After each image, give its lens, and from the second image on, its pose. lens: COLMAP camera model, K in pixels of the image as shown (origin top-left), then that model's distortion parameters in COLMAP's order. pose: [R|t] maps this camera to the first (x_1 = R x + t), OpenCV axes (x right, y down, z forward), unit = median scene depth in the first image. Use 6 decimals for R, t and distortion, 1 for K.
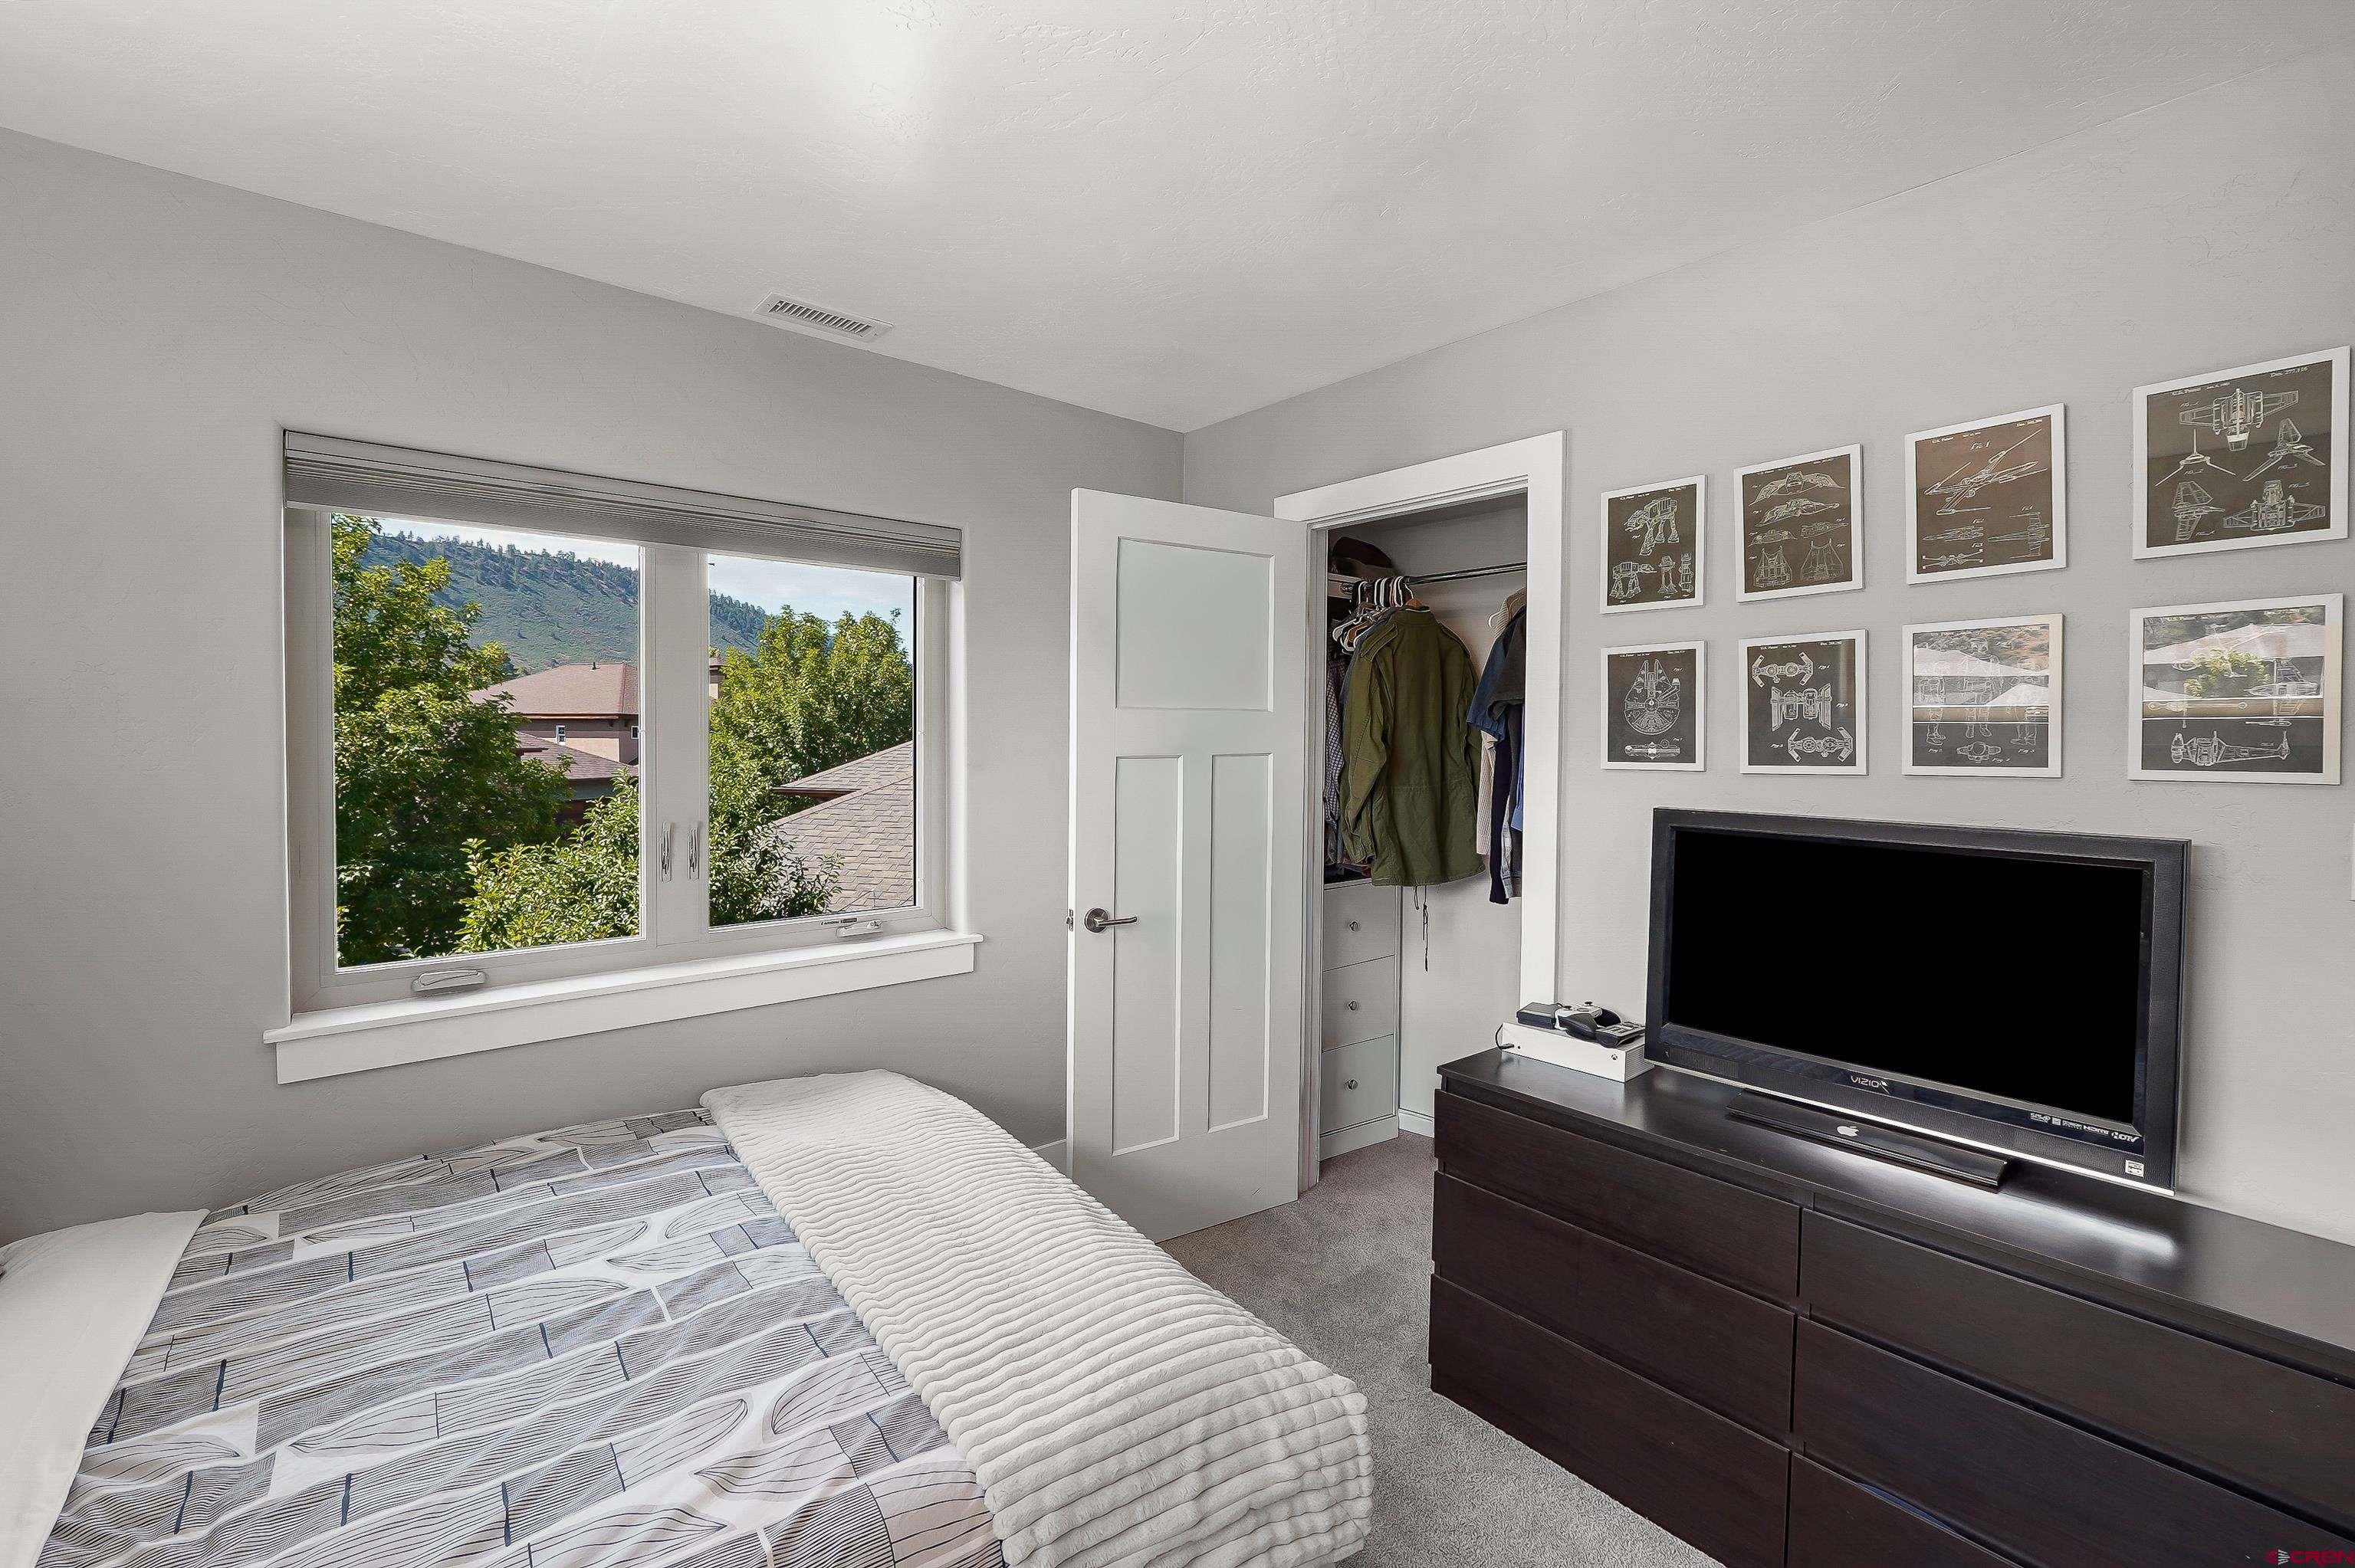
lens RADIAL K [[1014.0, 0, 1170.4], [0, 1014.0, 772.2], [0, 0, 1]] dist [-0.002651, 0.000212]
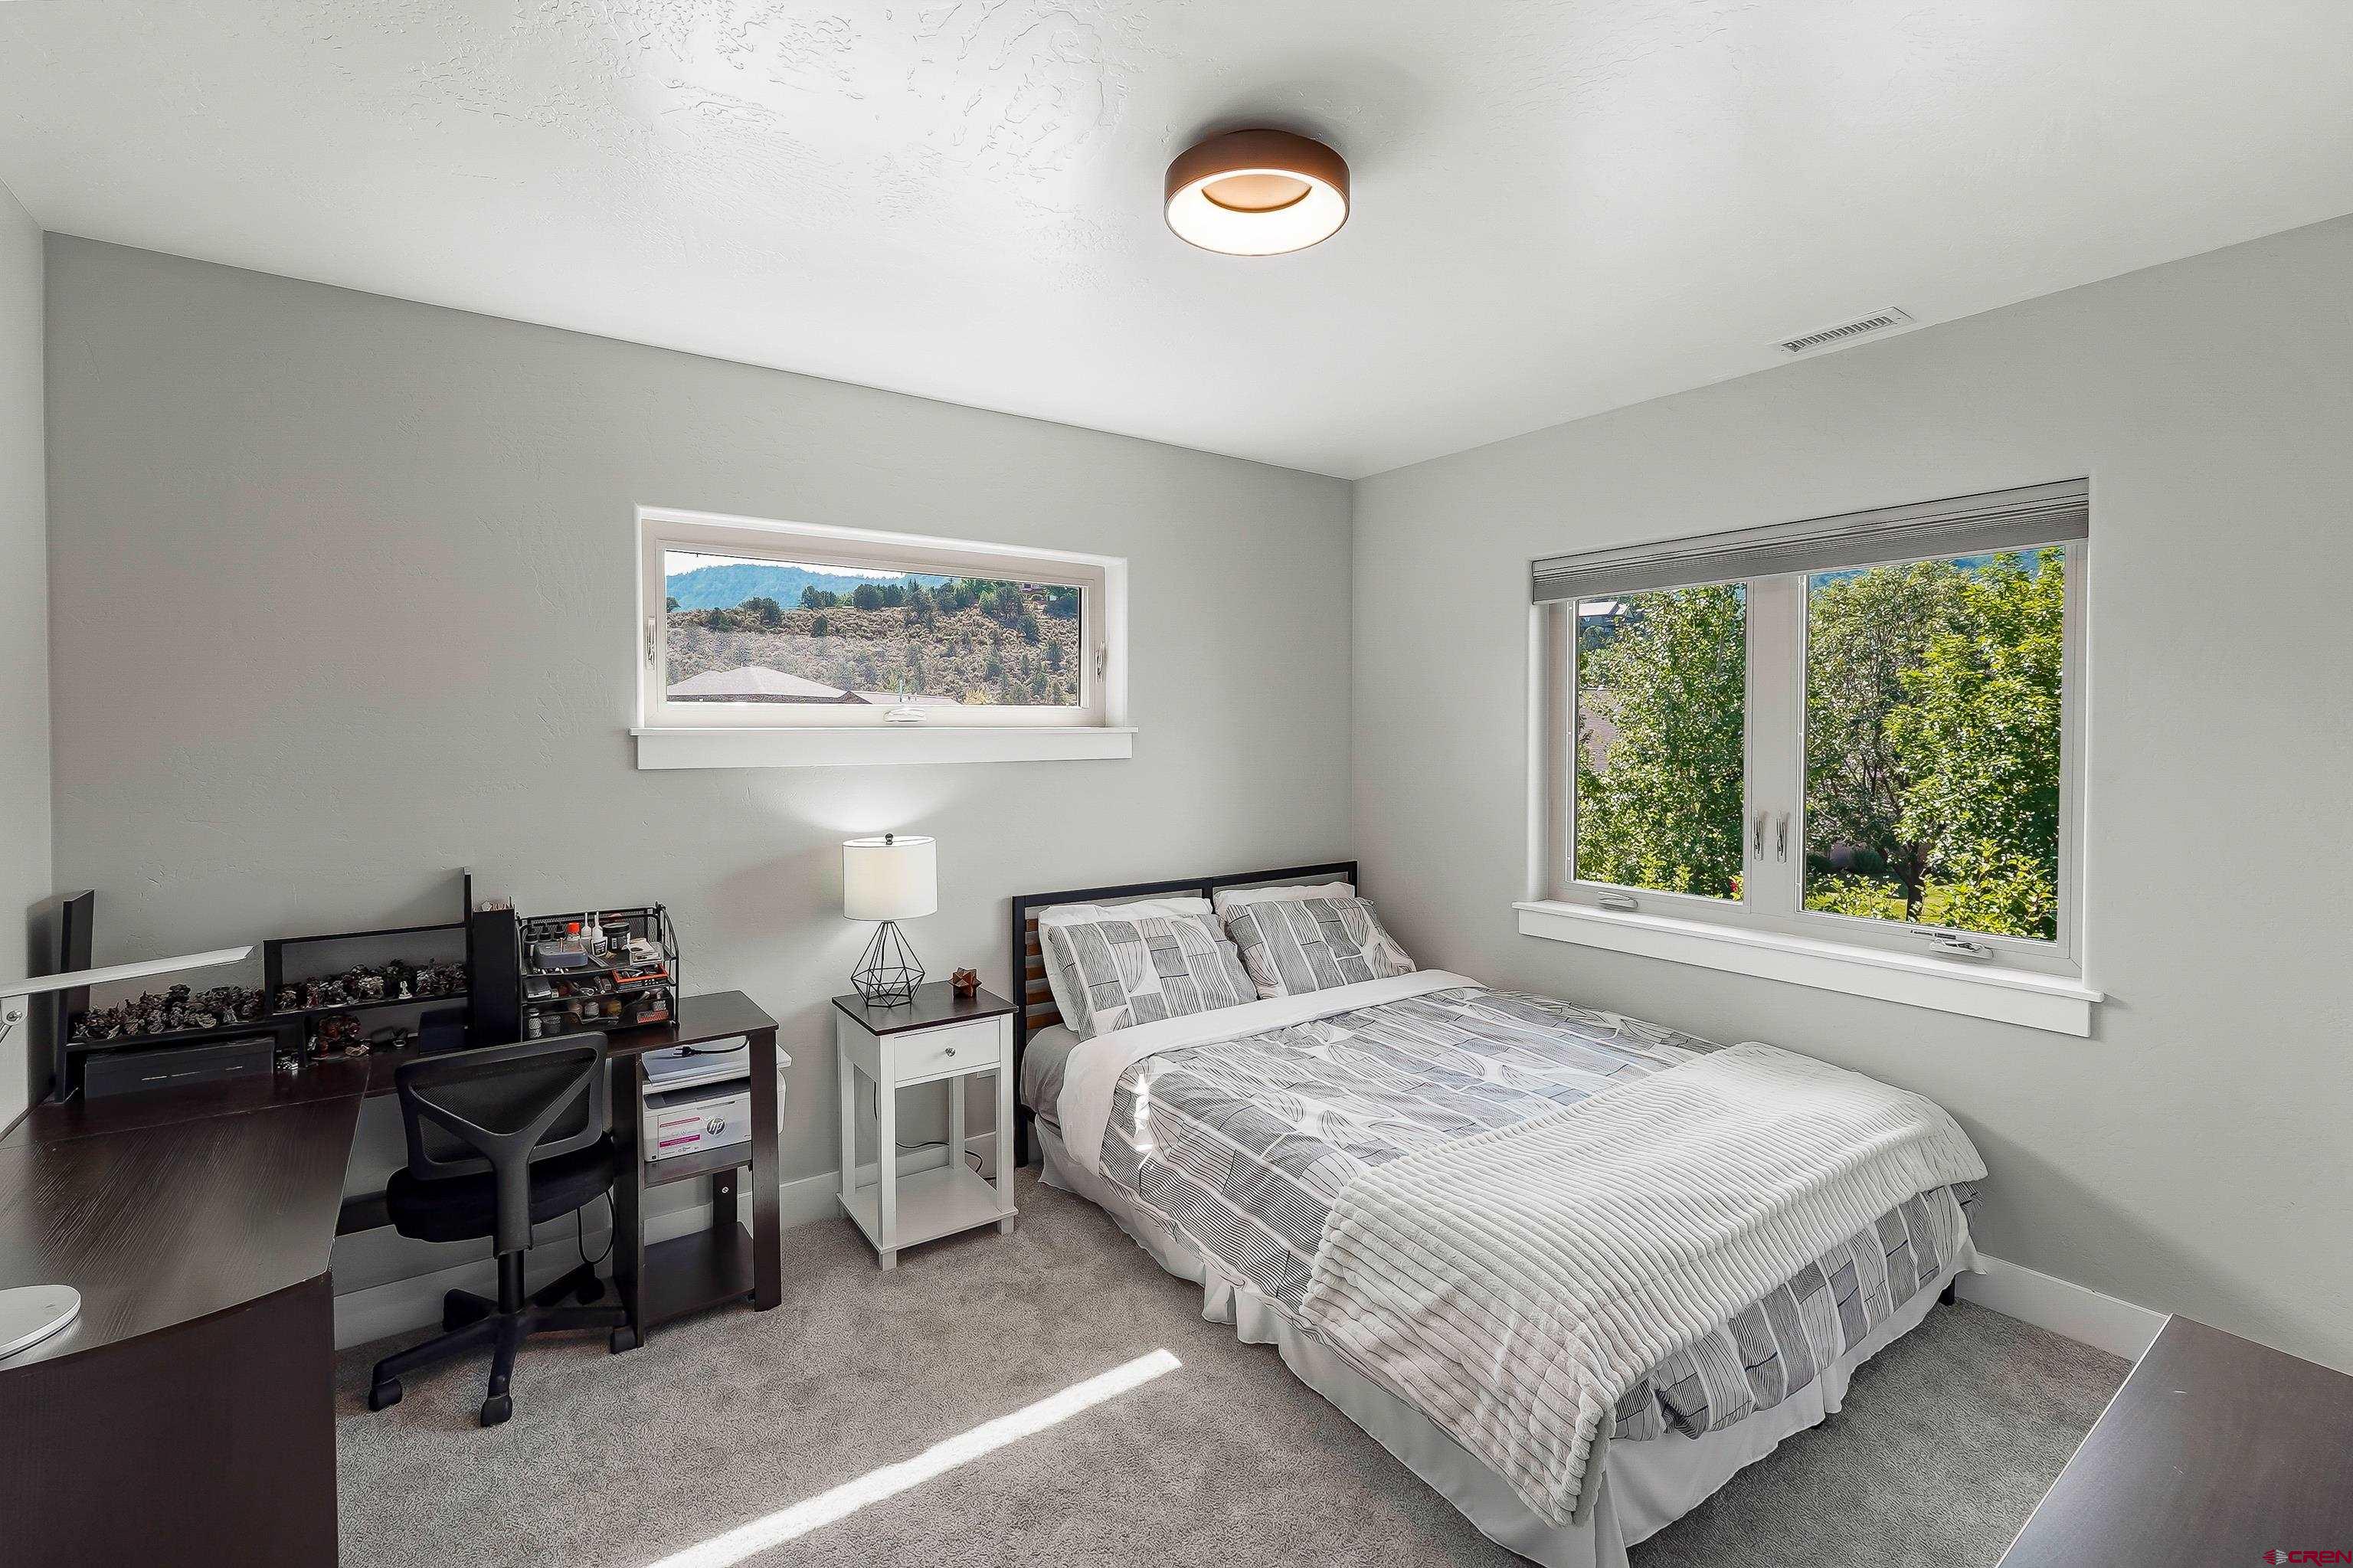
lens RADIAL K [[1013.3, 0, 1172.9], [0, 1013.3, 766.2], [0, 0, 1]] dist [-0.002651, 0.000212]
pose [[-0.066589, 0.023544, -0.997503, 1.097330], [-0.044986, 0.998634, 0.026573, -0.002091], [0.996766, 0.046643, -0.065439, 0.597353]]
